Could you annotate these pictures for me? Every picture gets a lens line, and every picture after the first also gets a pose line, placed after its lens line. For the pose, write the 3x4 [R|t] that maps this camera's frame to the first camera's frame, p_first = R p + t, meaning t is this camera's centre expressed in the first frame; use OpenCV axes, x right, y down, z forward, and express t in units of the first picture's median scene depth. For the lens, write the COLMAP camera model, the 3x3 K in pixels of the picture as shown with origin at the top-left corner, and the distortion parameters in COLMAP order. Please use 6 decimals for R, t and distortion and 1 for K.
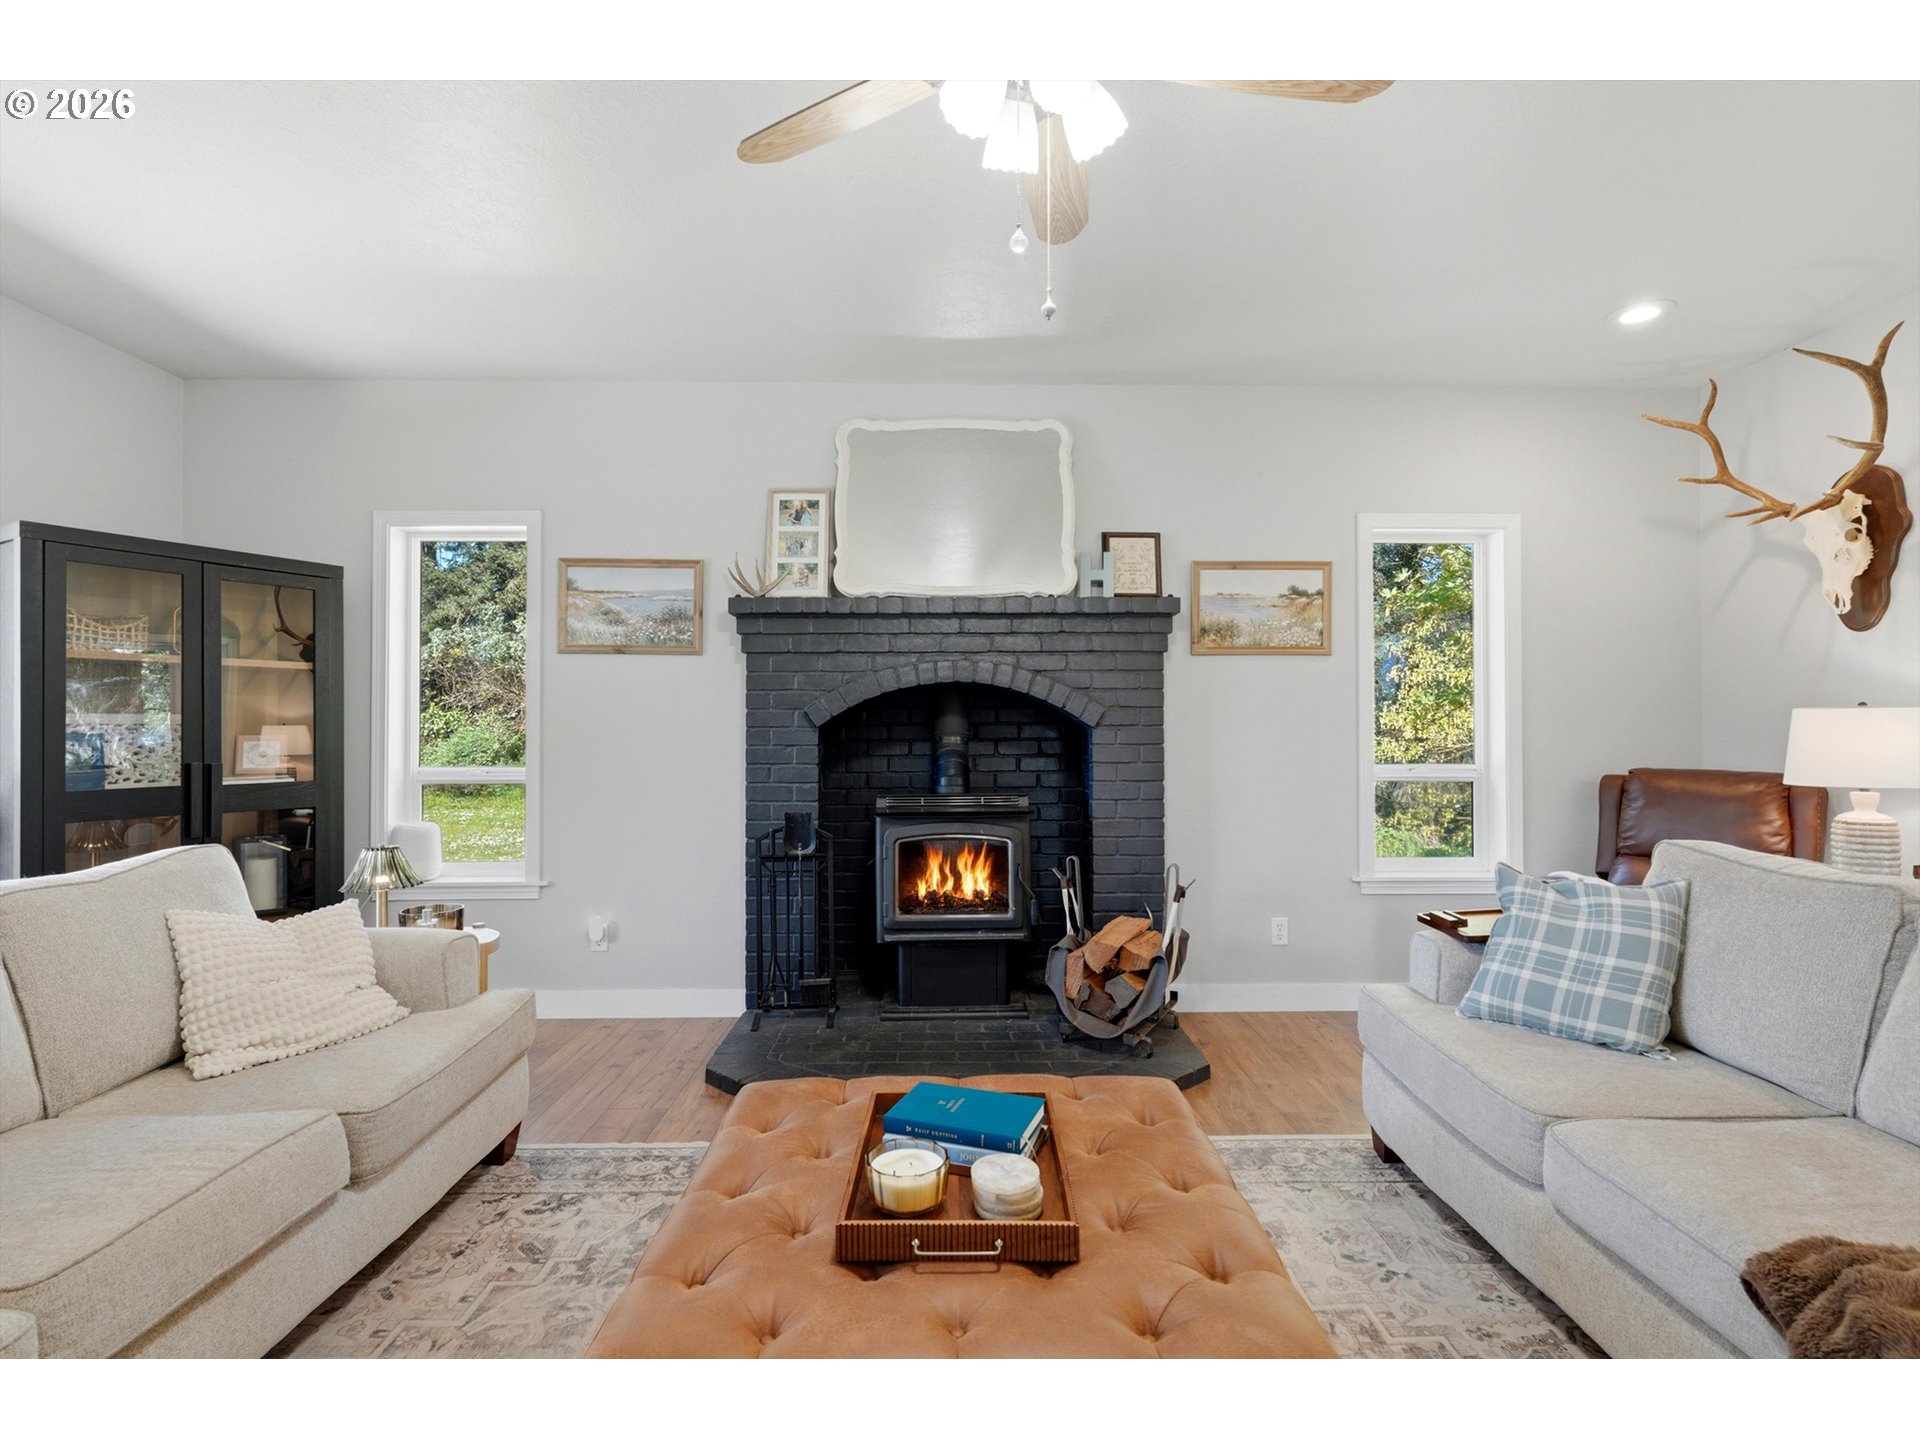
lens RADIAL K [[897.3, 0, 960.0], [0, 897.3, 720.0], [0, 0, 1]] dist [-0.002369, -0.000583]
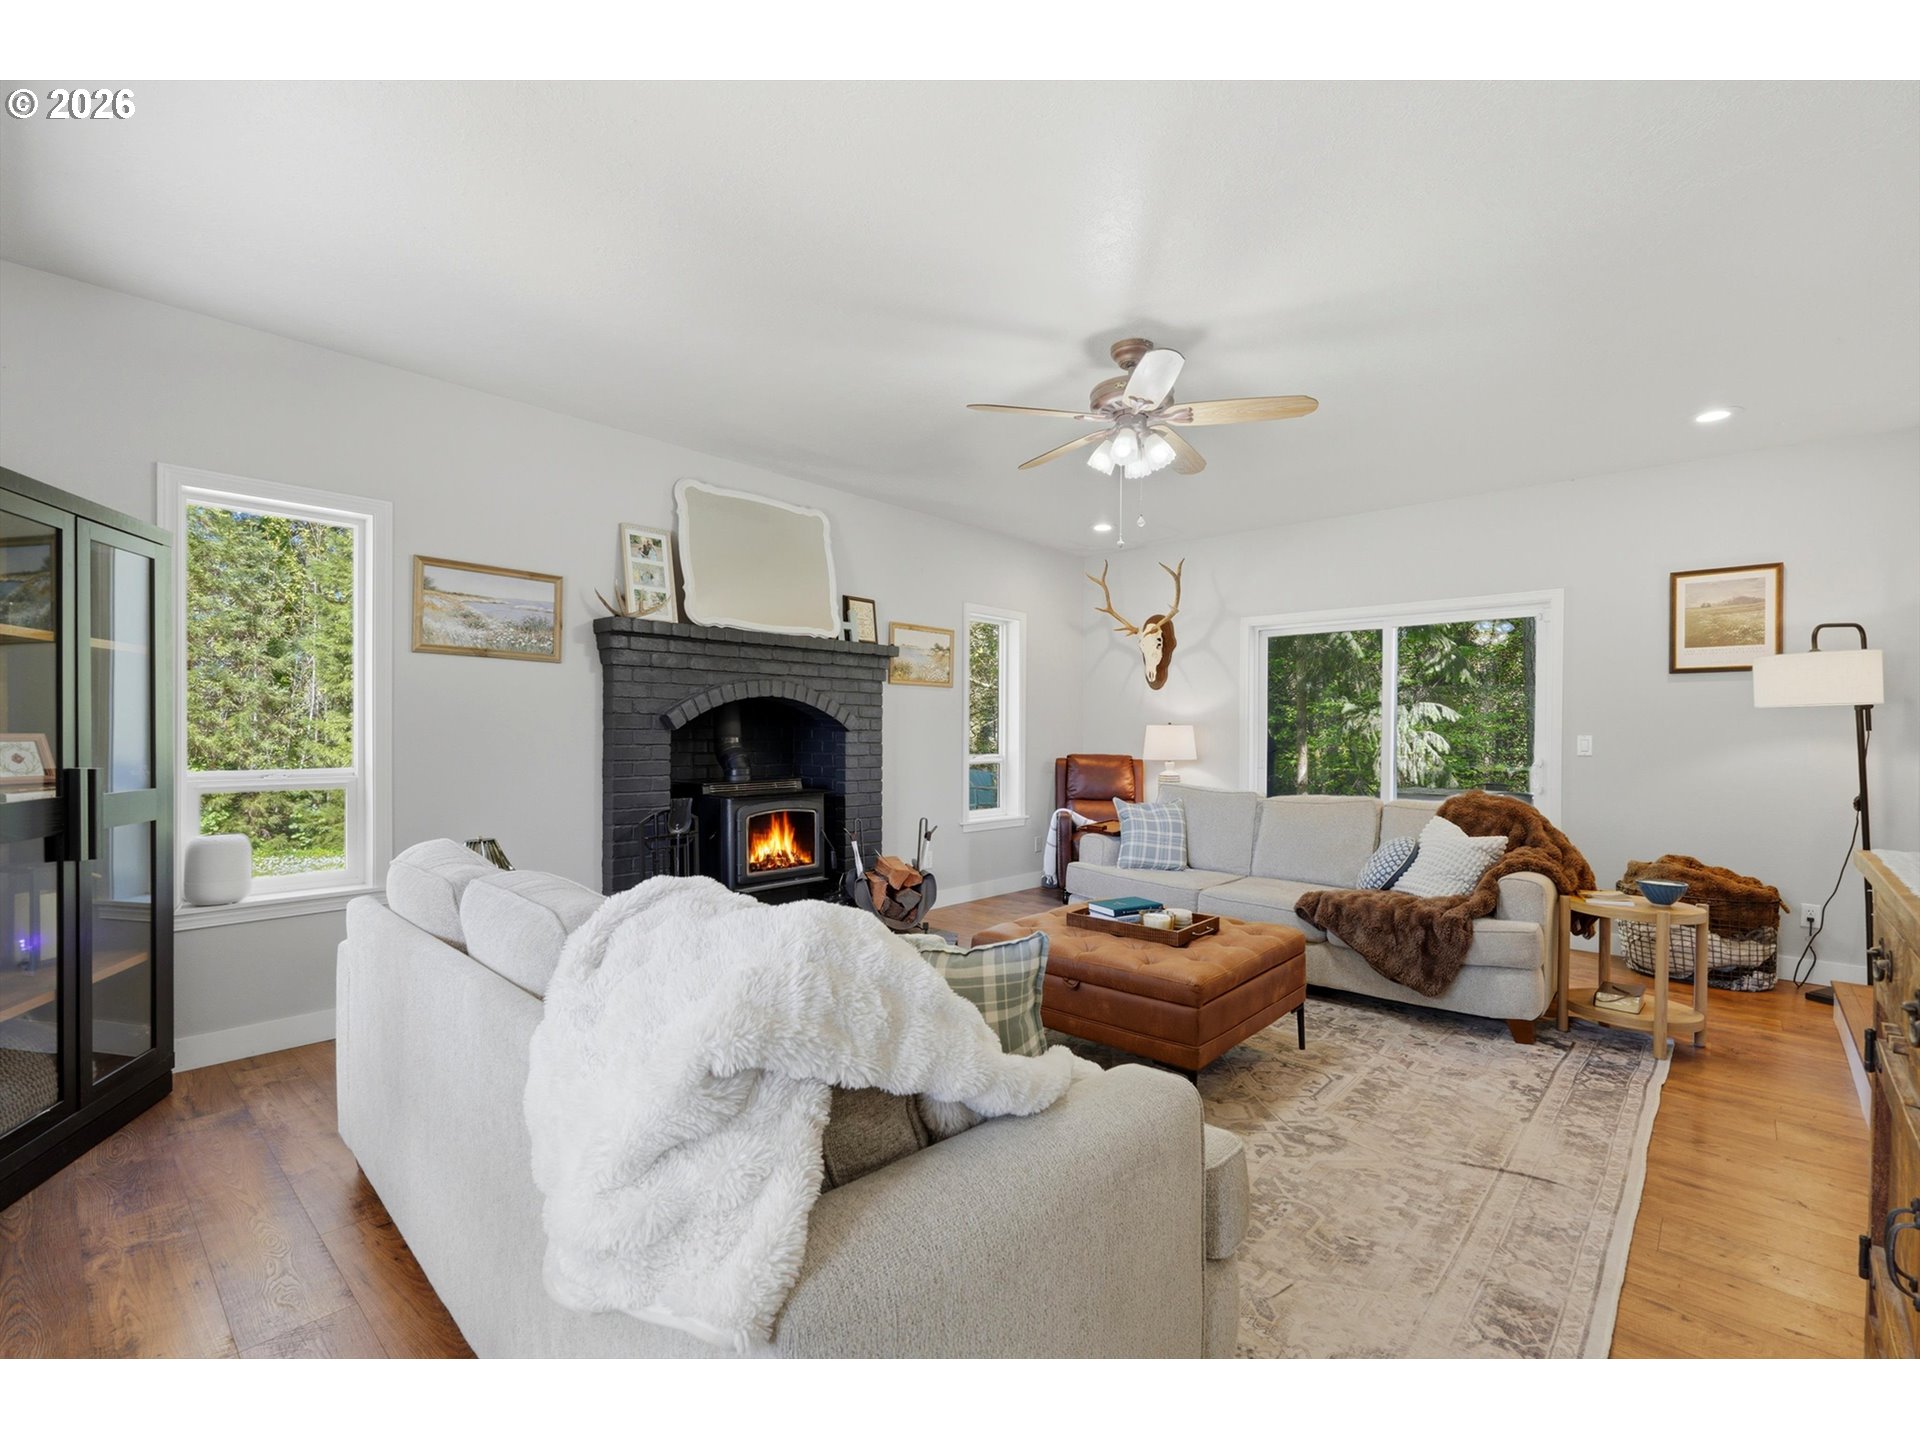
lens RADIAL K [[839.9, 0, 961.4], [0, 839.9, 726.4], [0, 0, 1]] dist [0.000454, 0.000051]
pose [[0.695167, 0.011326, 0.718759, -0.688756], [-0.013747, 0.999902, -0.002460, 0.001137], [-0.718717, -0.008171, 0.695255, -0.070768]]
